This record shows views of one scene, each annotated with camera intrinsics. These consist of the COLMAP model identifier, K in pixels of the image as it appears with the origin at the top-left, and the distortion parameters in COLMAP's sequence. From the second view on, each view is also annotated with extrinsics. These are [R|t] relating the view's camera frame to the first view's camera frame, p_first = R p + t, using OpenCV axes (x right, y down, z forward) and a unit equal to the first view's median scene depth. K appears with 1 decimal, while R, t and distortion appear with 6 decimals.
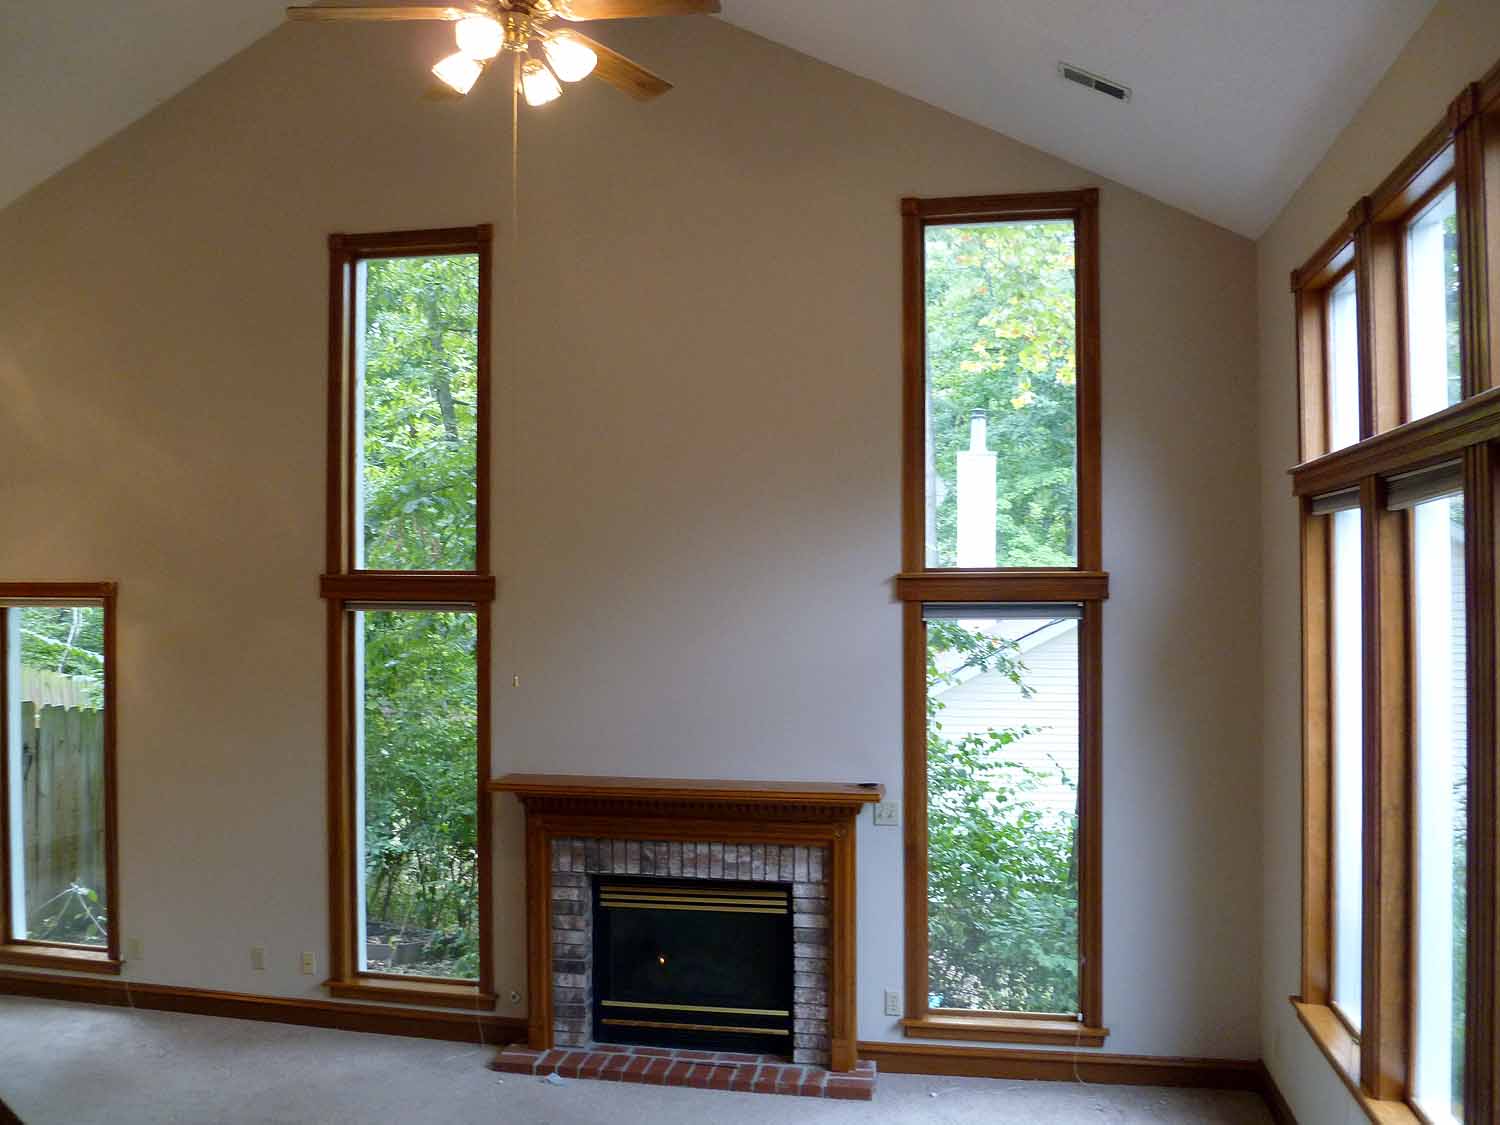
lens RADIAL K [[1249.7, 0, 744.4], [0, 1249.7, 575.7], [0, 0, 1]] dist [-0.063569, 0.013292]
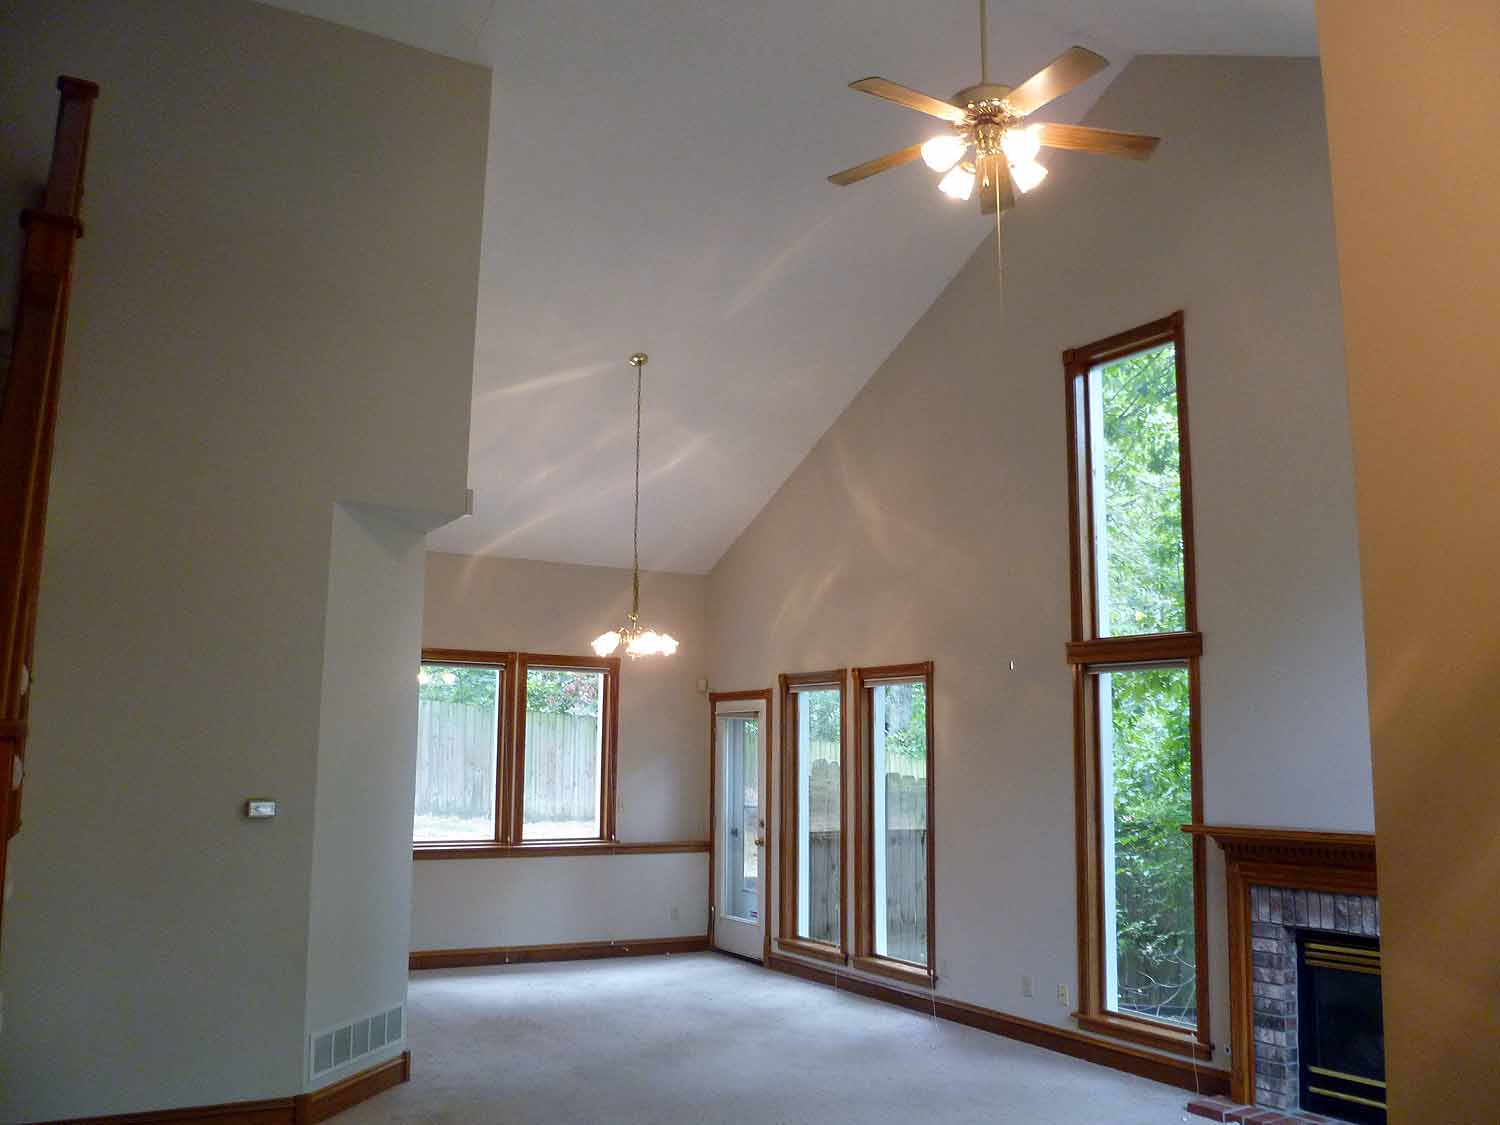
lens RADIAL K [[1249.7, 0, 752.4], [0, 1249.7, 568.3], [0, 0, 1]] dist [-0.063569, 0.013292]
pose [[0.676139, -0.097277, -0.730324, 0.322690], [-0.011556, 0.989723, -0.142527, 0.103928], [0.736683, 0.104807, 0.668067, 0.017335]]
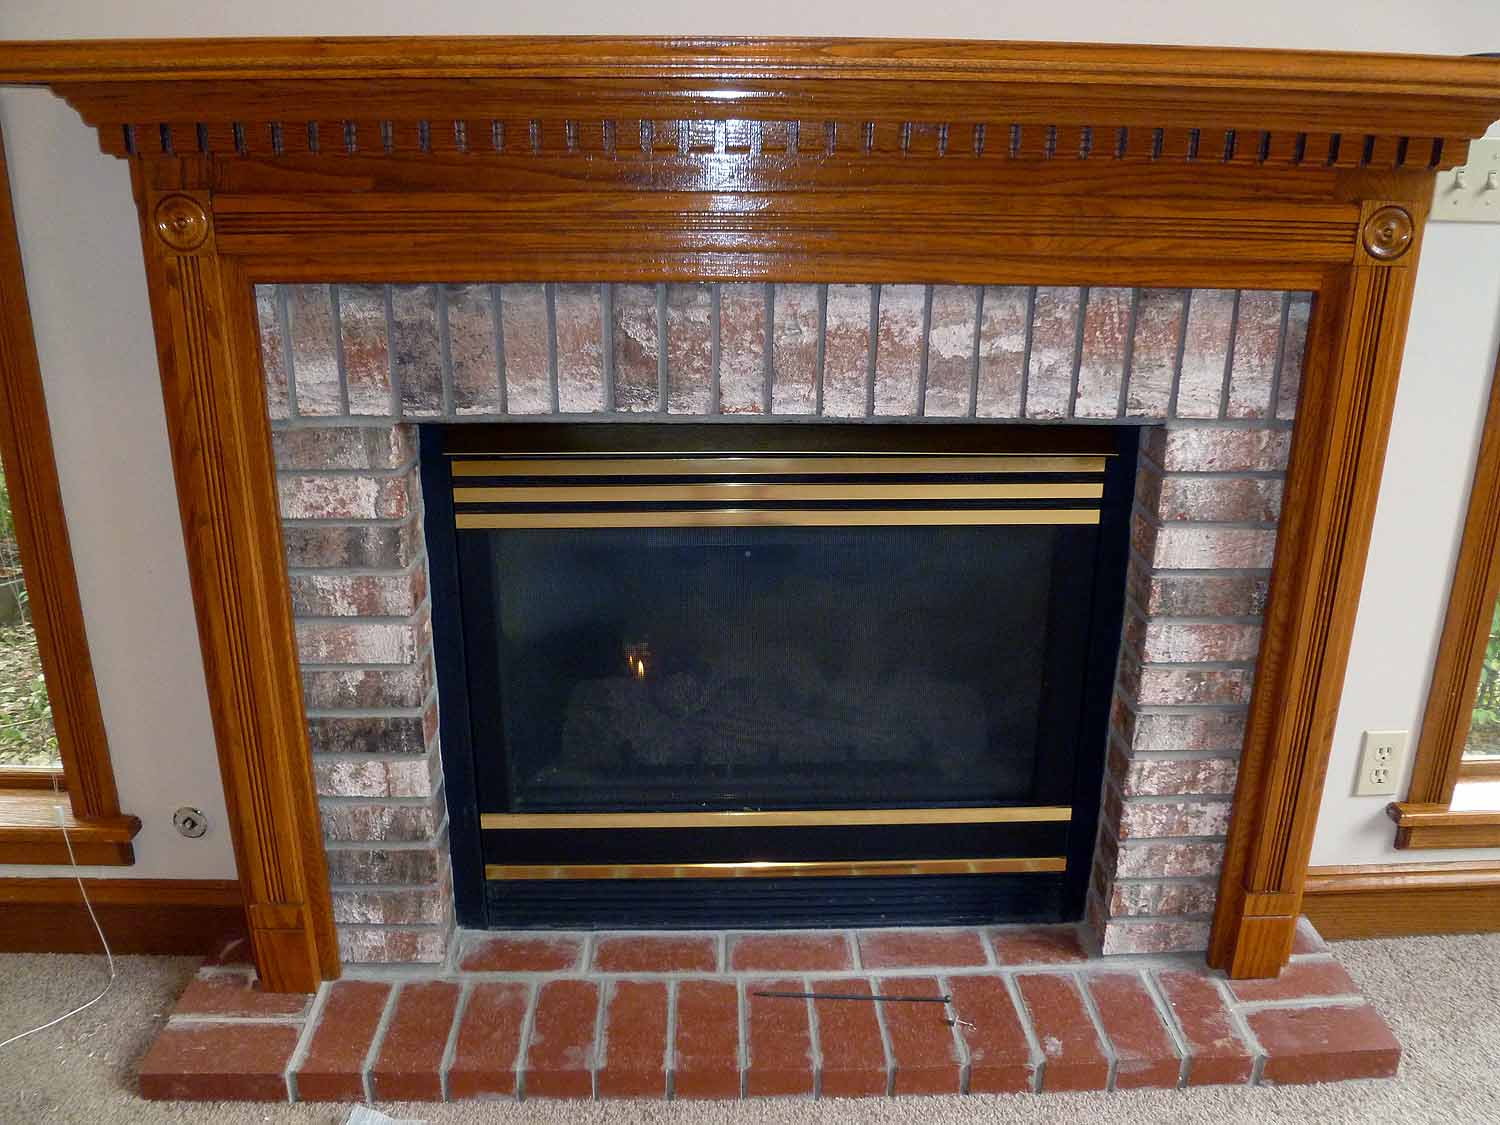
lens RADIAL K [[1249.7, 0, 732.1], [0, 1249.7, 591.9], [0, 0, 1]] dist [-0.063569, 0.013292]
pose [[0.975064, -0.067391, 0.211447, -0.116562], [-0.013442, 0.933096, 0.359376, 0.175855], [-0.221519, -0.353256, 0.908922, 0.723830]]
